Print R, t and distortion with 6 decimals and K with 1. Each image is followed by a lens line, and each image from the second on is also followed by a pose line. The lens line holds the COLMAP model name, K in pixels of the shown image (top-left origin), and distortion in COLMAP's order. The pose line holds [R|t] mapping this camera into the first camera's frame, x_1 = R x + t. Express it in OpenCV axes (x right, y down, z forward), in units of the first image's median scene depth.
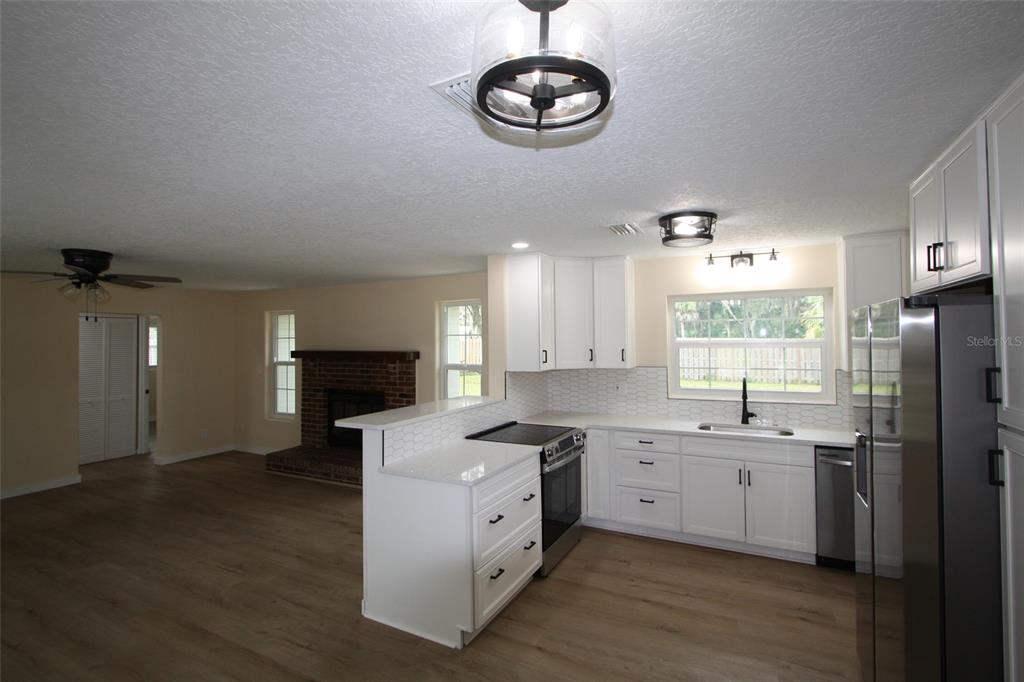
lens RADIAL K [[484.3, 0, 512.7], [0, 484.3, 333.3], [0, 0, 1]] dist [-0.012657, 0.001175]
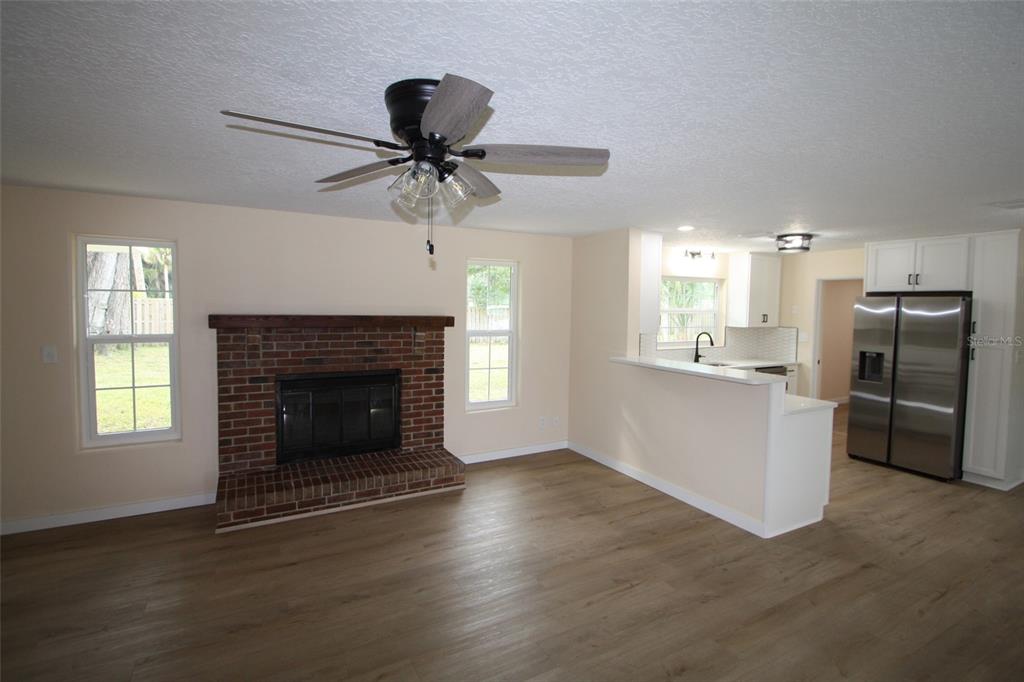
lens RADIAL K [[484.3, 0, 516.2], [0, 484.3, 330.9], [0, 0, 1]] dist [-0.012657, 0.001175]
pose [[0.560833, -0.027258, 0.827480, -1.142497], [-0.032007, 0.997997, 0.054568, 0.019379], [-0.827310, -0.057089, 0.558837, 0.613097]]
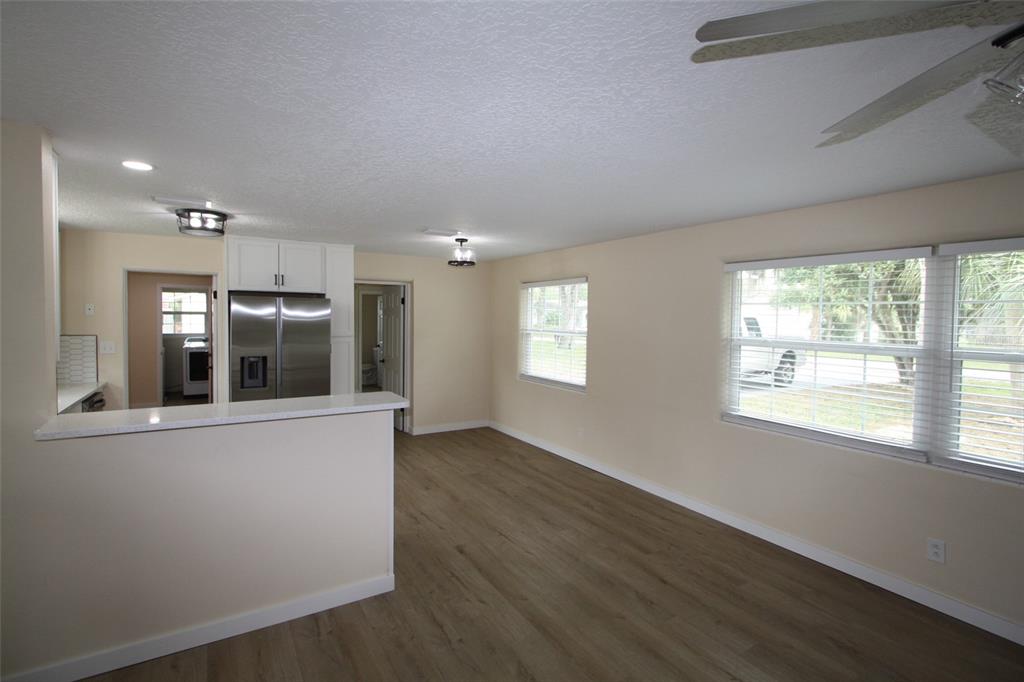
lens RADIAL K [[484.3, 0, 510.7], [0, 484.3, 333.6], [0, 0, 1]] dist [-0.012657, 0.001175]
pose [[-0.854527, -0.024151, 0.518845, -0.714039], [-0.016445, 0.999676, 0.019447, 0.026097], [-0.519146, 0.008086, -0.854647, 1.206675]]
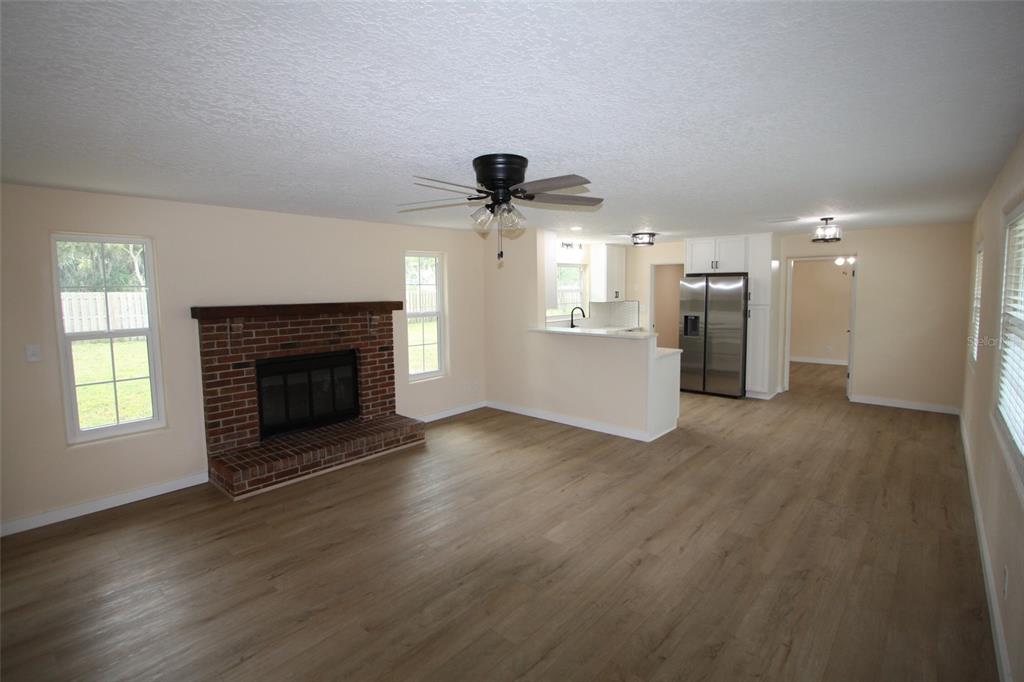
lens RADIAL K [[484.3, 0, 514.8], [0, 484.3, 324.0], [0, 0, 1]] dist [-0.012657, 0.001175]
pose [[0.249352, -0.068743, 0.965970, -1.496759], [-0.006037, 0.997348, 0.072535, 0.016148], [-0.968394, -0.023918, 0.248276, 0.734312]]
